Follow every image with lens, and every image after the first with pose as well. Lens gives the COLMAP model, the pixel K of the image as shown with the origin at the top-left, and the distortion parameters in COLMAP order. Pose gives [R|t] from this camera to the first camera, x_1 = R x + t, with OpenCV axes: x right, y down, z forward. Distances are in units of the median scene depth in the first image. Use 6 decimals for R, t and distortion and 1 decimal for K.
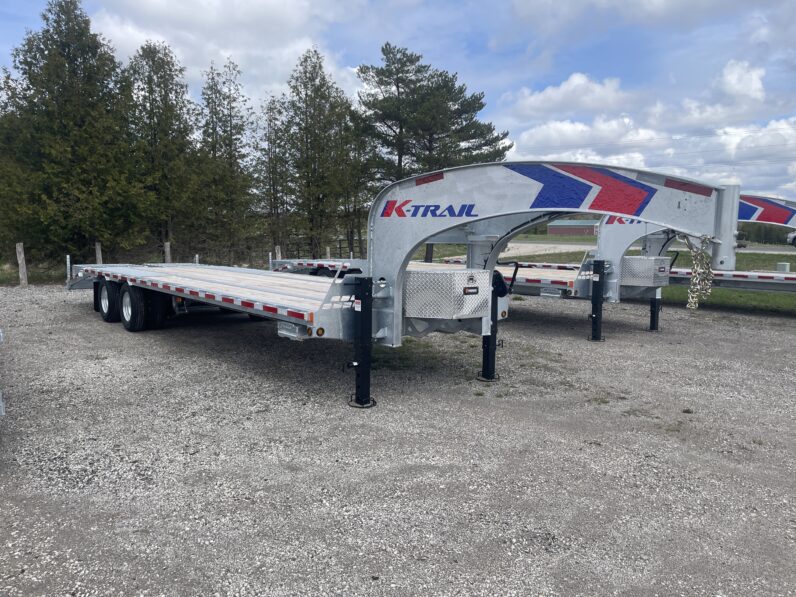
lens RADIAL K [[599.6, 0, 398.0], [0, 599.6, 298.5], [0, 0, 1]] dist [0.093176, -0.127713]
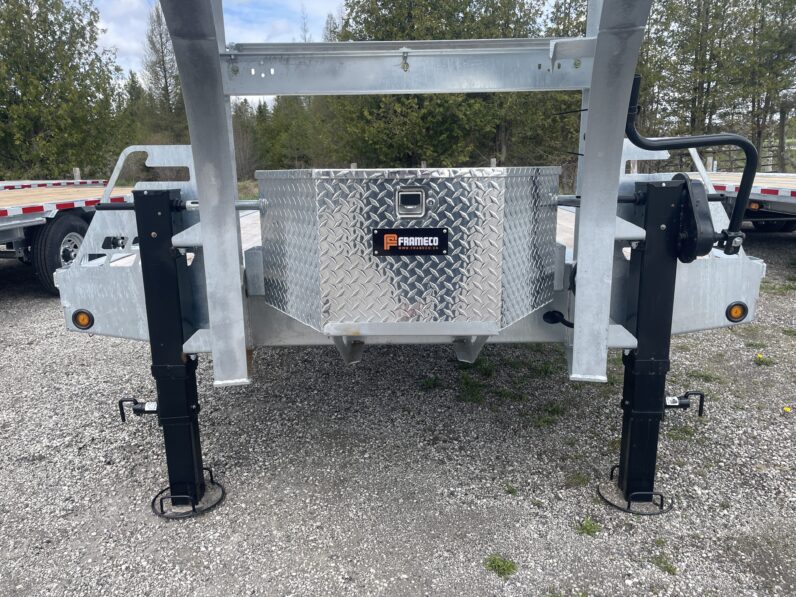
lens RADIAL K [[599.6, 0, 398.0], [0, 599.6, 298.5], [0, 0, 1]] dist [0.093176, -0.127713]
pose [[0.767902, 0.114692, -0.630216, 0.269211], [-0.035177, 0.989906, 0.137289, -0.022396], [0.639601, -0.083256, 0.764185, 0.701349]]
